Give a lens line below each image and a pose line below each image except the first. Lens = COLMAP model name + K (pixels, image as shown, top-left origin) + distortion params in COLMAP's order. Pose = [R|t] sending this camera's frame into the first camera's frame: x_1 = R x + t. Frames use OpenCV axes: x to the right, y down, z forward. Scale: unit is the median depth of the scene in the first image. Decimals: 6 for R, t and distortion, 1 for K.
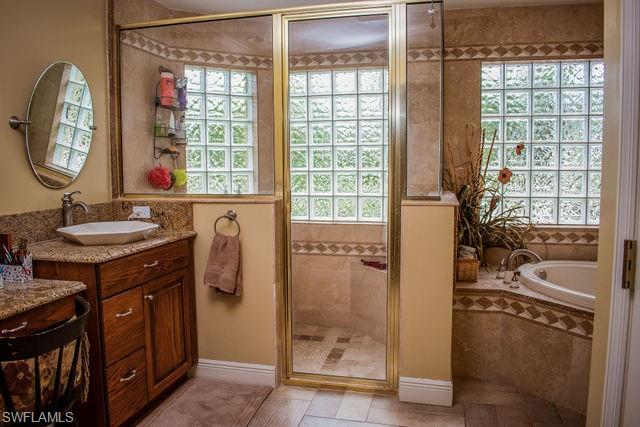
lens RADIAL K [[511.0, 0, 318.4], [0, 511.0, 209.9], [0, 0, 1]] dist [-0.057650, -0.040667]
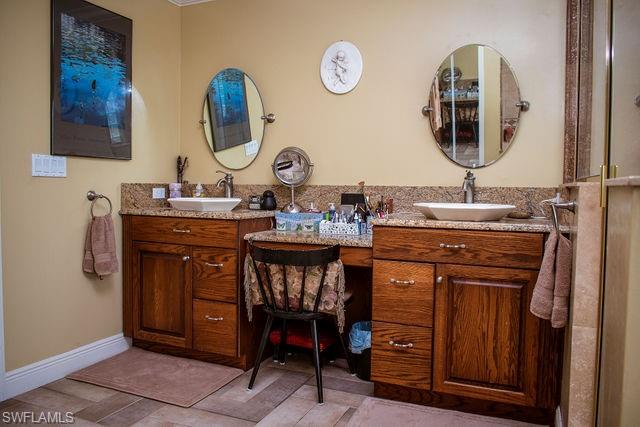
lens RADIAL K [[511.0, 0, 320.6], [0, 511.0, 213.0], [0, 0, 1]] dist [-0.057650, -0.040667]
pose [[-0.198465, 0.050474, -0.978808, 0.639076], [-0.102813, 0.992091, 0.072005, 0.006858], [0.974701, 0.114924, -0.191706, 0.981546]]
